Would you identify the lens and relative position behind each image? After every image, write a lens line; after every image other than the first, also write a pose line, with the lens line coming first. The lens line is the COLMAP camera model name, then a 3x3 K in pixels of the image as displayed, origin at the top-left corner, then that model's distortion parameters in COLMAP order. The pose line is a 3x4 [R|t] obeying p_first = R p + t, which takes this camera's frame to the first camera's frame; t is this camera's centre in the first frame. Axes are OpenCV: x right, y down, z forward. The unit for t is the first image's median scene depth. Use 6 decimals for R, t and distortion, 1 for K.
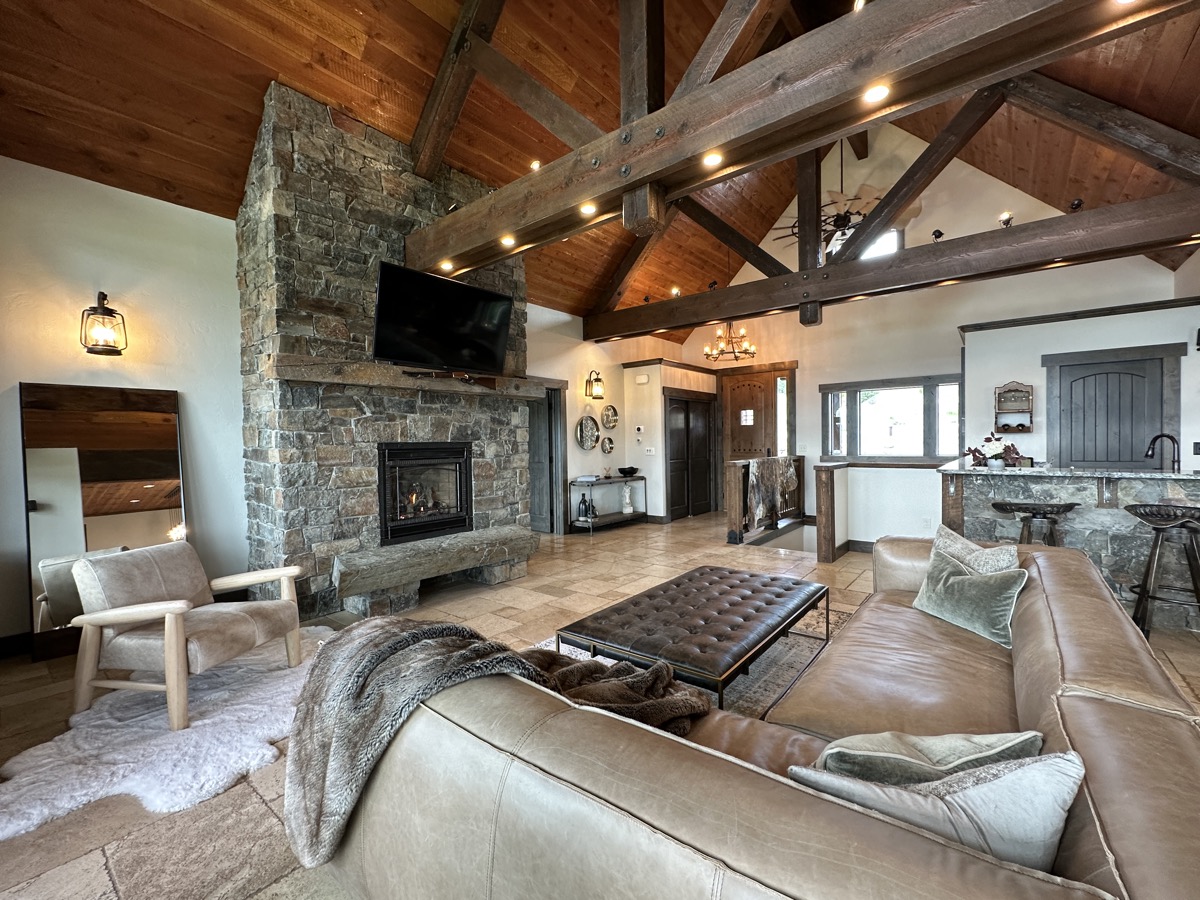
lens RADIAL K [[500.7, 0, 601.7], [0, 500.7, 450.7], [0, 0, 1]] dist [0.000248, -0.000279]
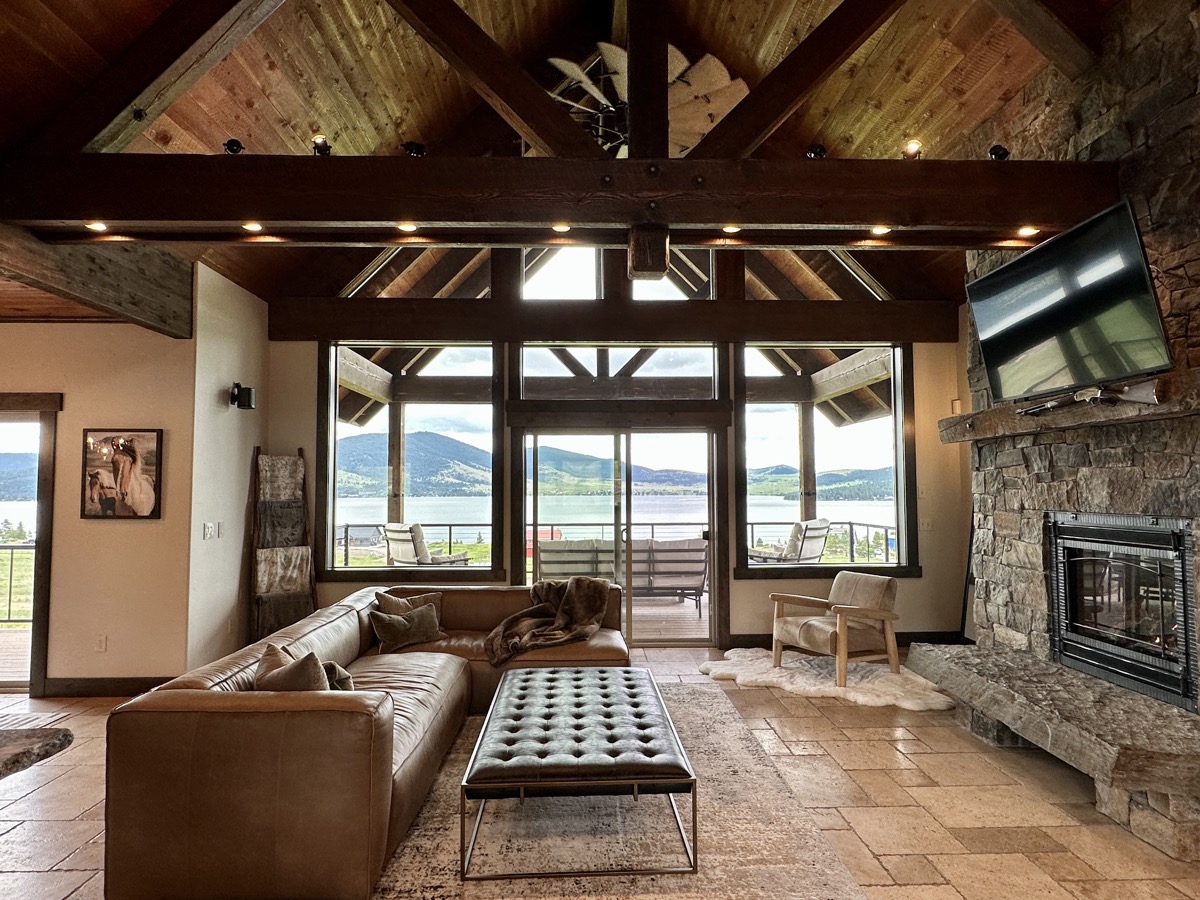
lens RADIAL K [[674.6, 0, 603.0], [0, 674.6, 453.9], [0, 0, 1]] dist [0.002050, 0.000782]
pose [[-0.753182, -0.013238, -0.657679, 0.533762], [0.006622, 0.999594, -0.027704, -0.061294], [0.657778, -0.025221, -0.752789, 1.070261]]
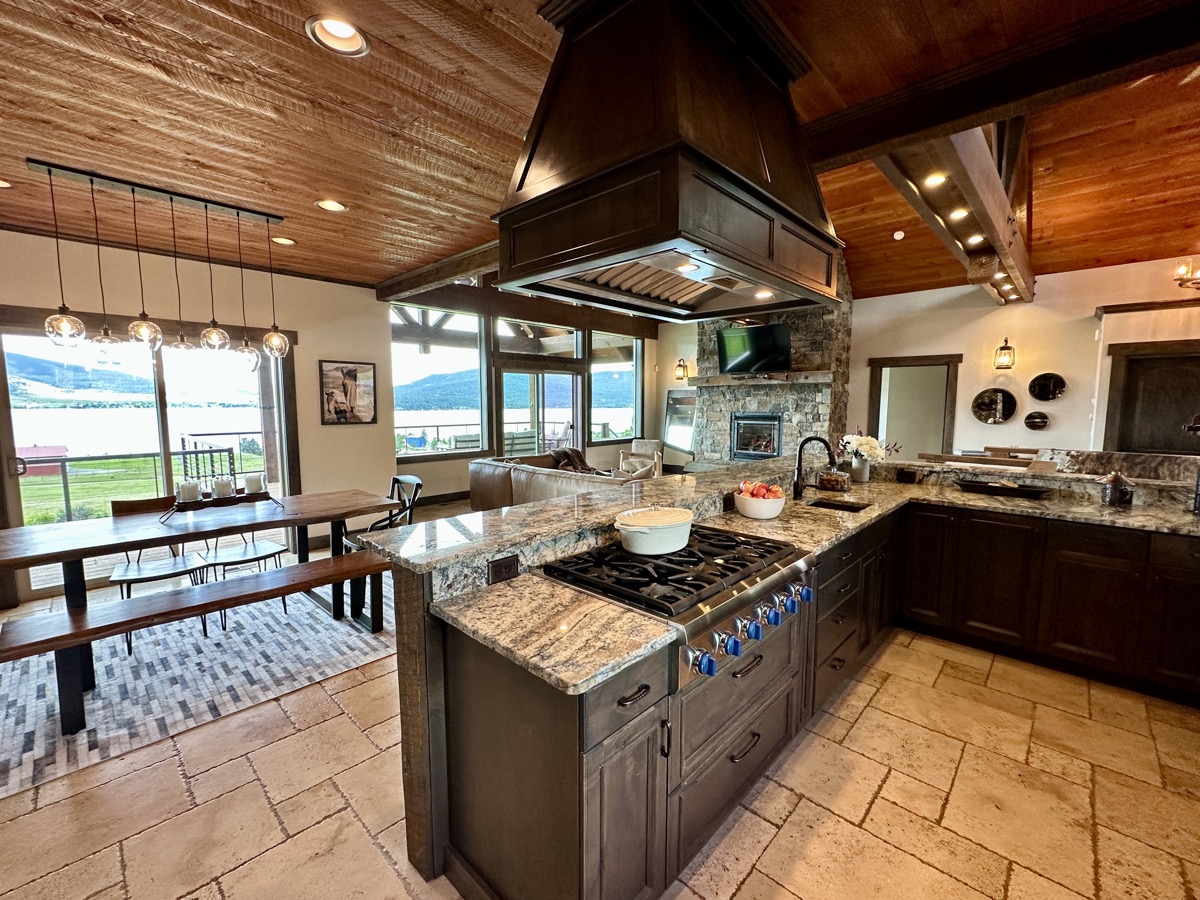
lens RADIAL K [[500.7, 0, 601.7], [0, 500.7, 450.7], [0, 0, 1]] dist [0.000248, -0.000279]
pose [[-0.068758, 0.116540, -0.990803, 1.399878], [-0.015521, 0.992908, 0.117865, -0.075764], [0.997513, 0.023482, -0.066462, 0.488550]]
